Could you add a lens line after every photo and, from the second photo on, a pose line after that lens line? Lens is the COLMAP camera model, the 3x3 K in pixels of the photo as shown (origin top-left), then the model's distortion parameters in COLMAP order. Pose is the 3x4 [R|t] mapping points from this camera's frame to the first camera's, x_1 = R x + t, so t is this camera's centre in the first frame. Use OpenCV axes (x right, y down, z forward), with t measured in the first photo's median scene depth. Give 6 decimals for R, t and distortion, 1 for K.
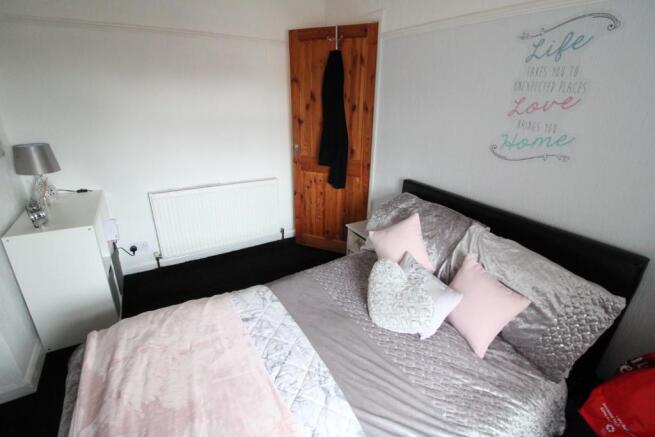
lens RADIAL K [[310.6, 0, 329.8], [0, 310.6, 219.3], [0, 0, 1]] dist [-0.012527, -0.004305]
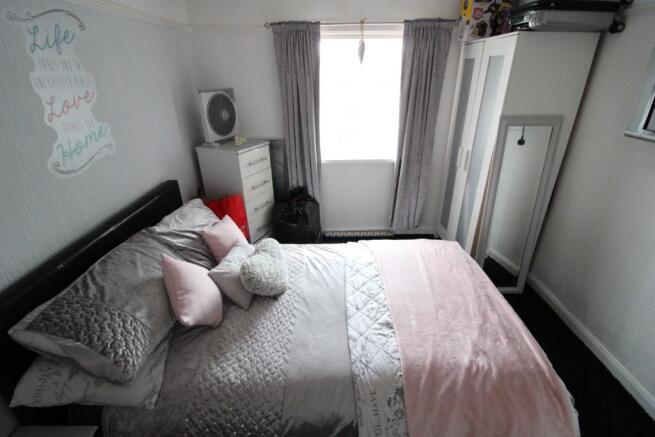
lens RADIAL K [[310.6, 0, 331.7], [0, 310.6, 216.4], [0, 0, 1]] dist [-0.012527, -0.004305]
pose [[-0.861779, -0.236618, 0.448719, -0.472830], [0.175430, 0.690966, 0.701278, -0.650312], [-0.475985, 0.683065, -0.553950, 1.391197]]
